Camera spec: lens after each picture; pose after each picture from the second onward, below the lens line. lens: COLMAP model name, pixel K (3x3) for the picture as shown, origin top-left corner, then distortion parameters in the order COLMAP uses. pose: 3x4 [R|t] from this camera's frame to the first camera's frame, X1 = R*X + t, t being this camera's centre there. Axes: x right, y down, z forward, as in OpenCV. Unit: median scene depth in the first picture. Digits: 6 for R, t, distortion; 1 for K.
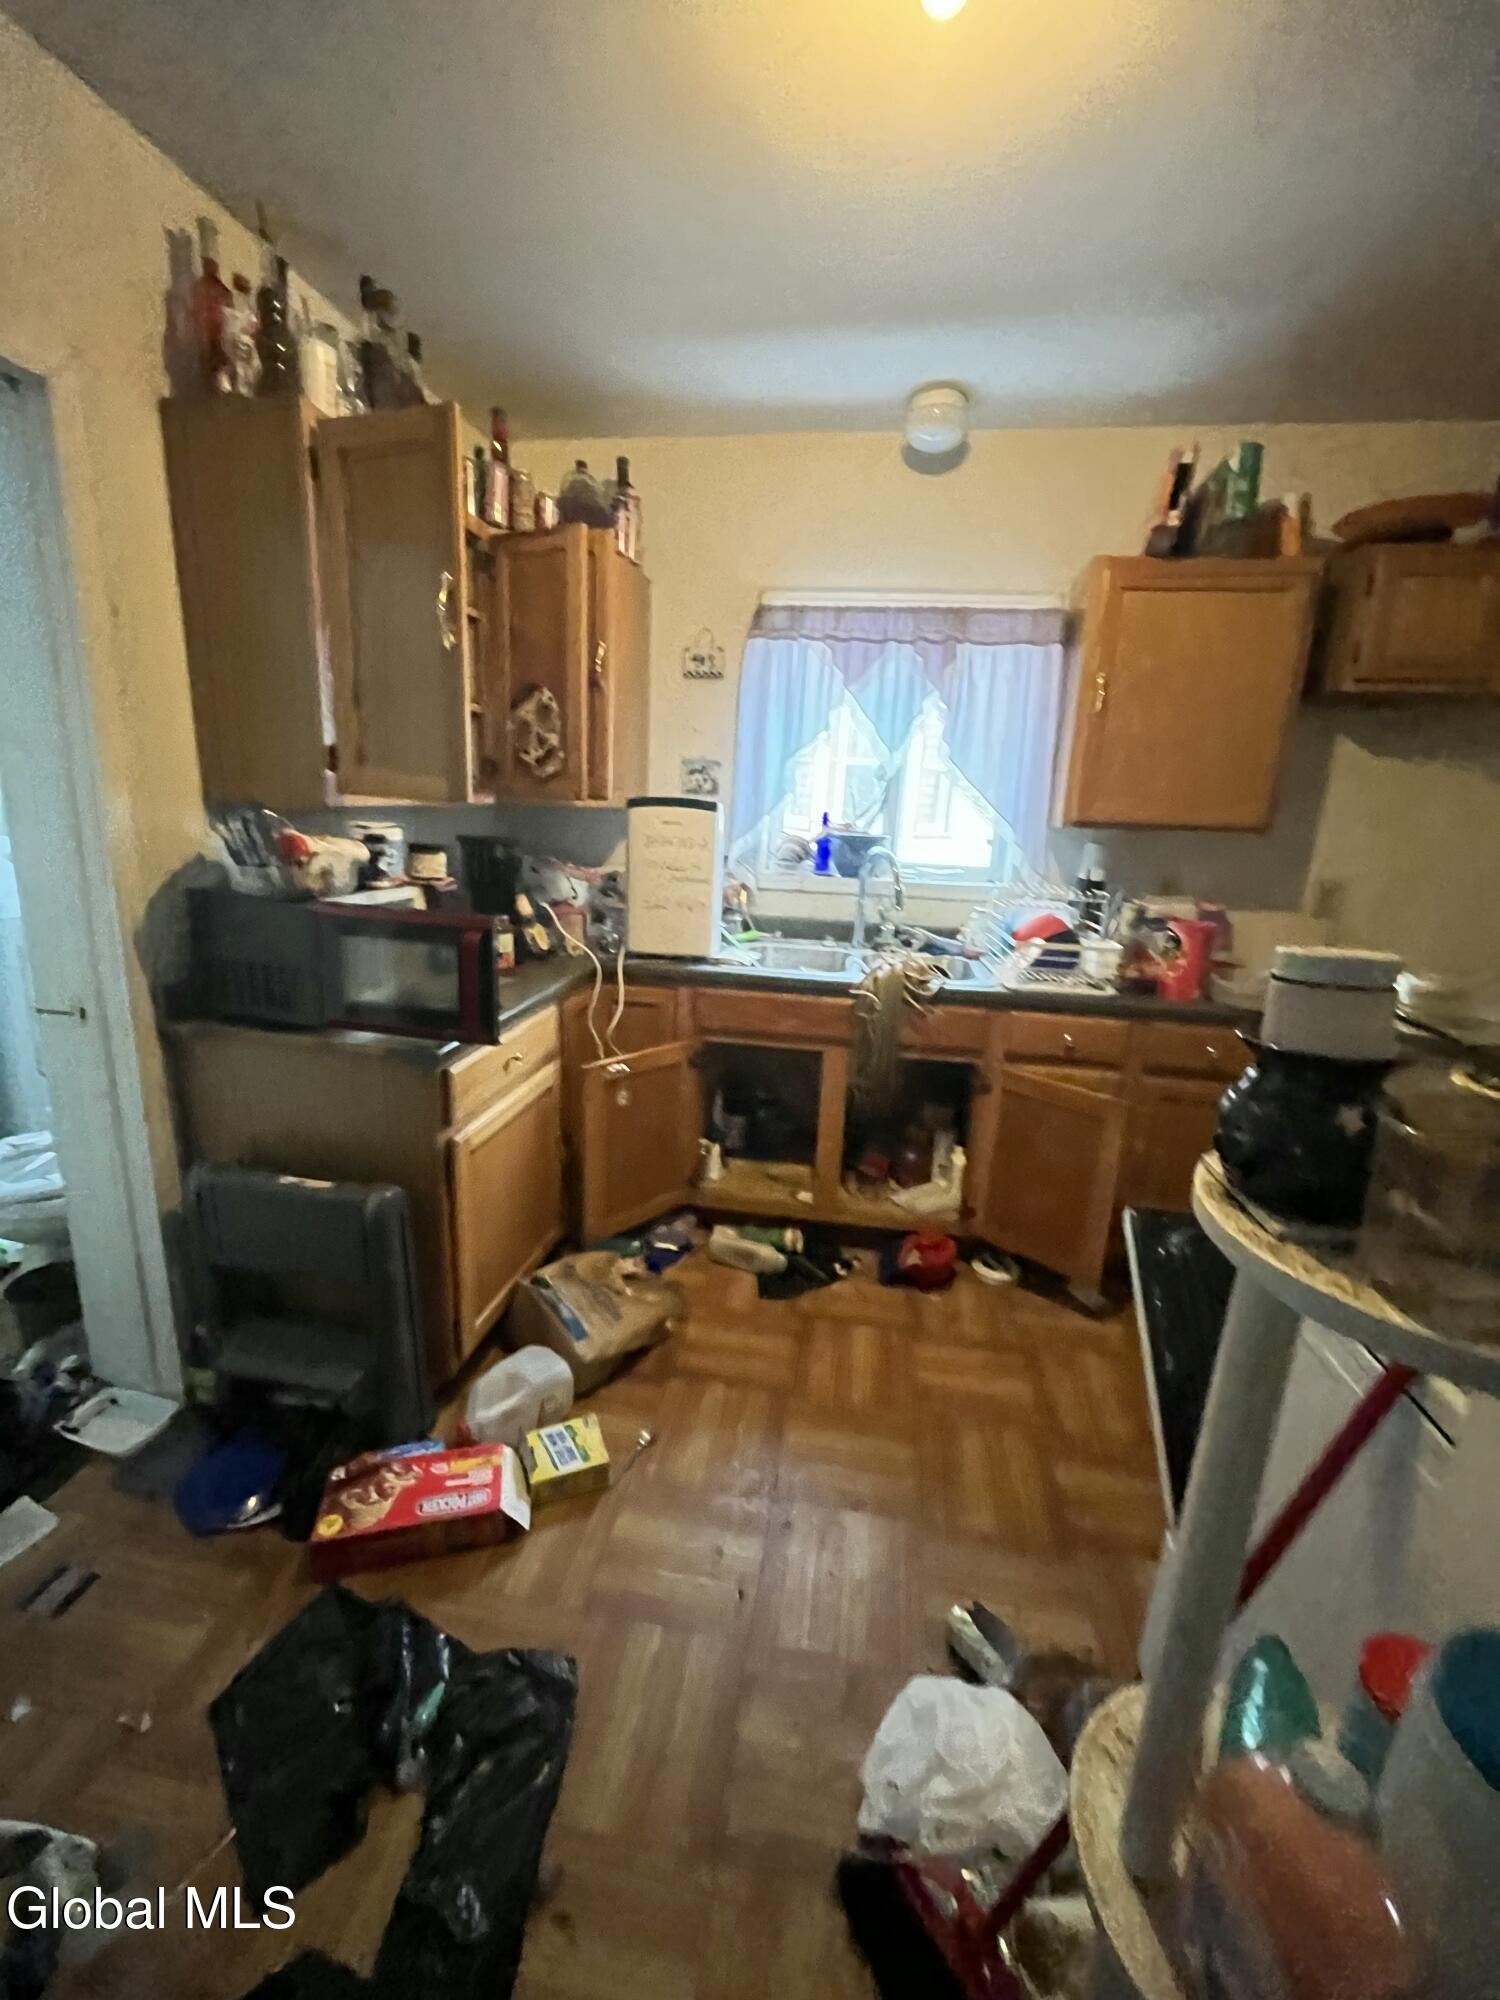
lens RADIAL K [[804.0, 0, 752.0], [0, 804.0, 998.7], [0, 0, 1]] dist [-0.001697, -0.000722]
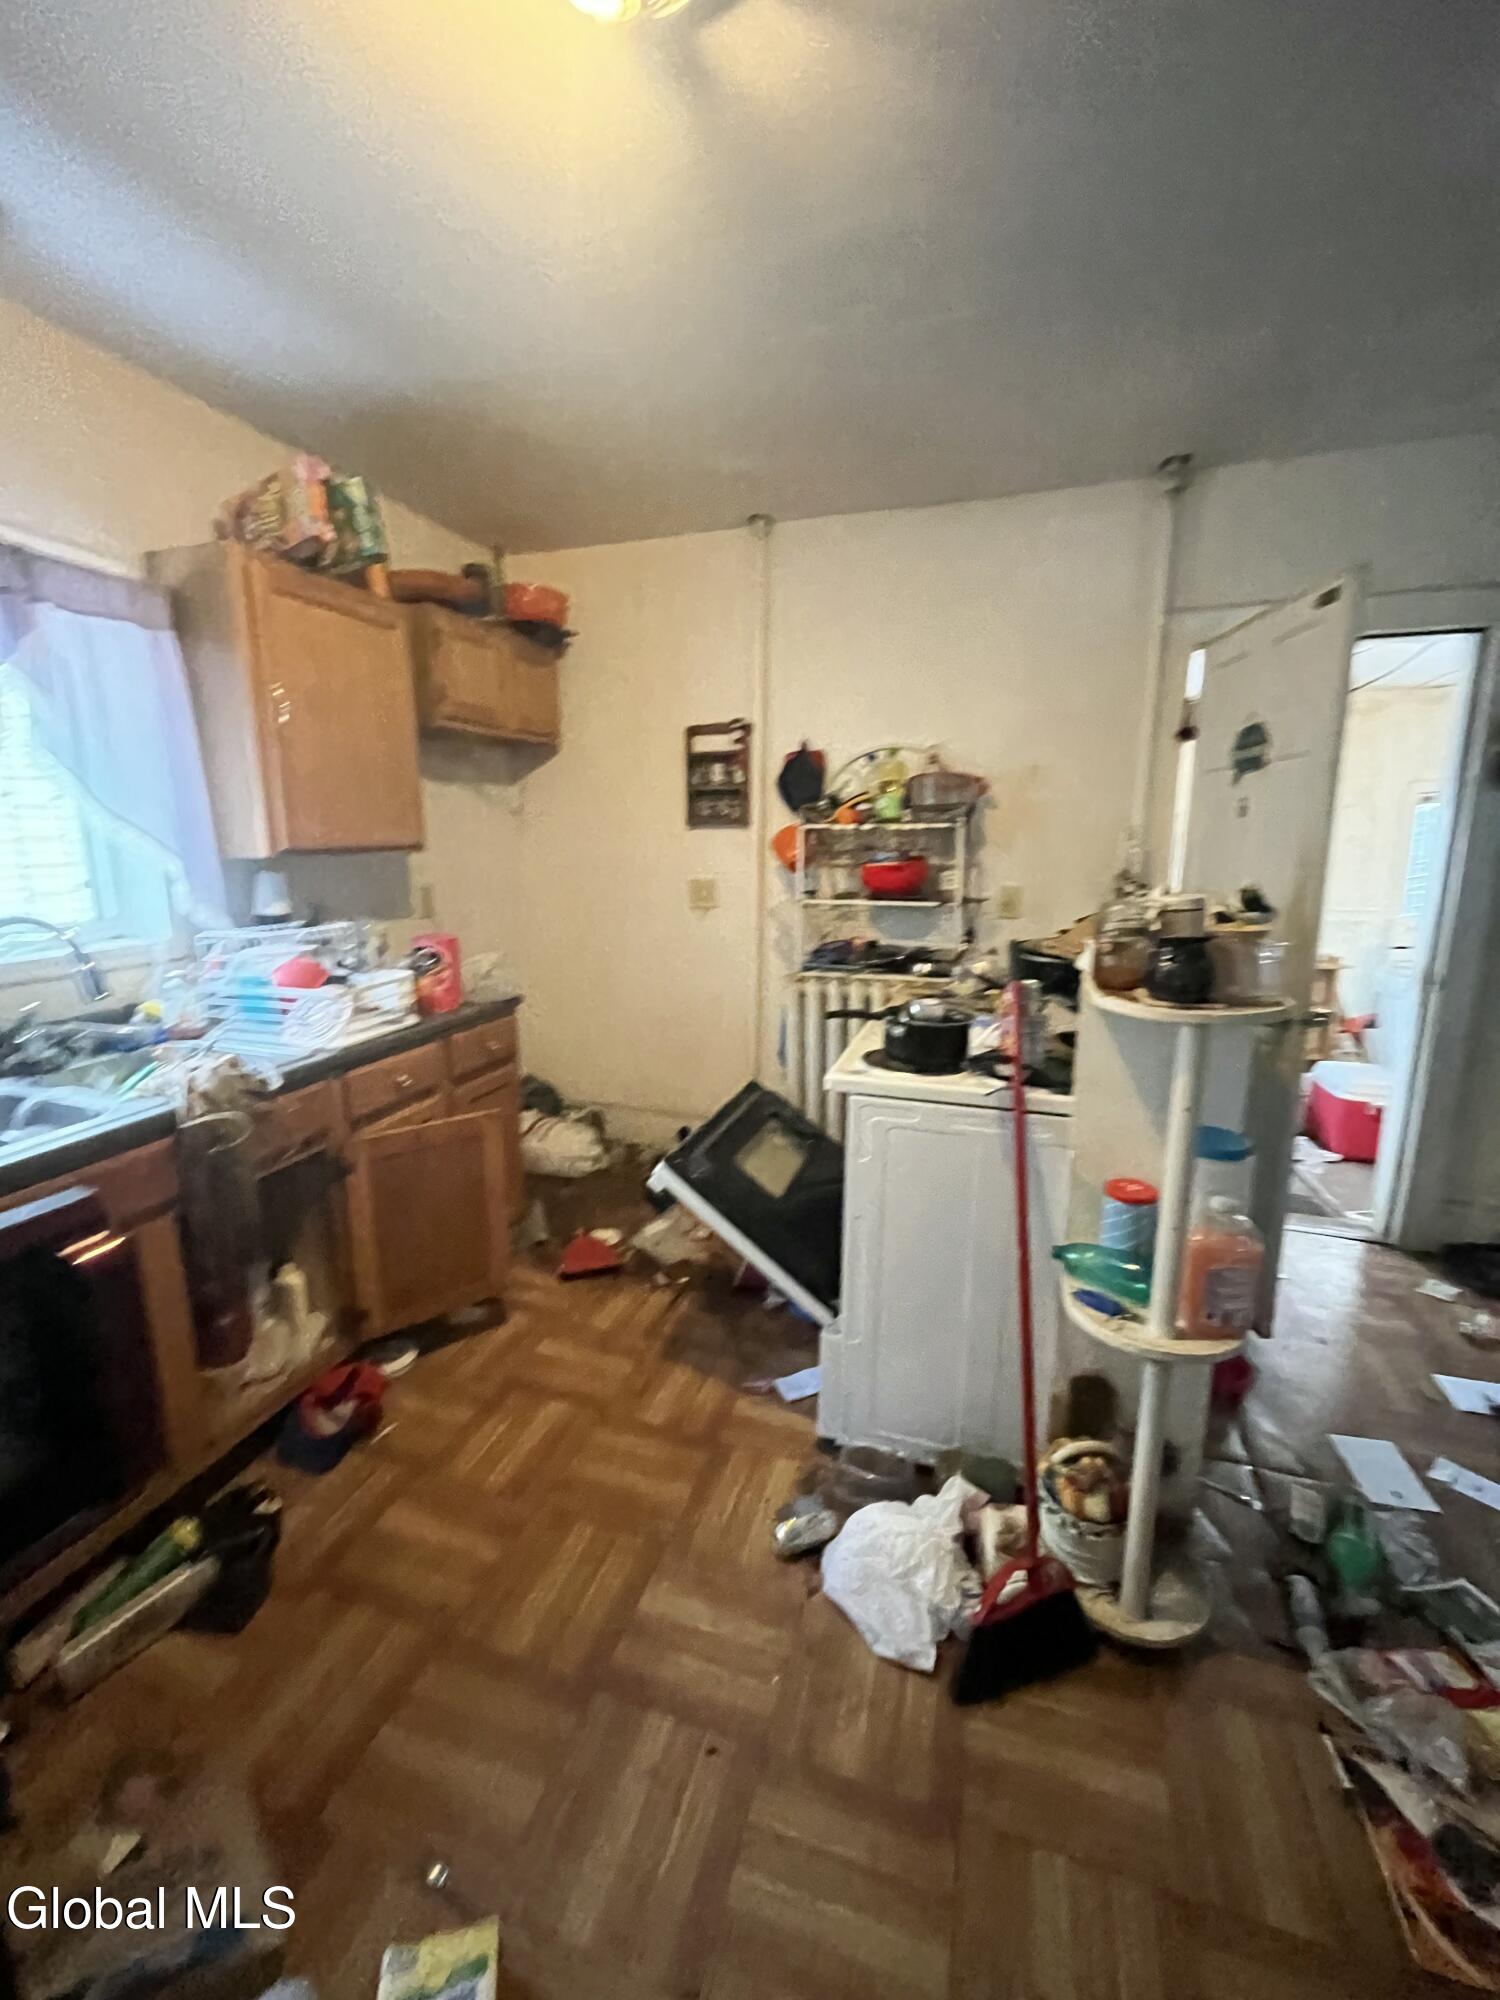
lens RADIAL K [[804.0, 0, 752.0], [0, 804.0, 998.7], [0, 0, 1]] dist [-0.001697, -0.000722]
pose [[0.155533, -0.243413, 0.957371, -0.398823], [0.247797, 0.947791, 0.200721, -0.120577], [-0.956246, 0.206015, 0.207730, 0.380332]]
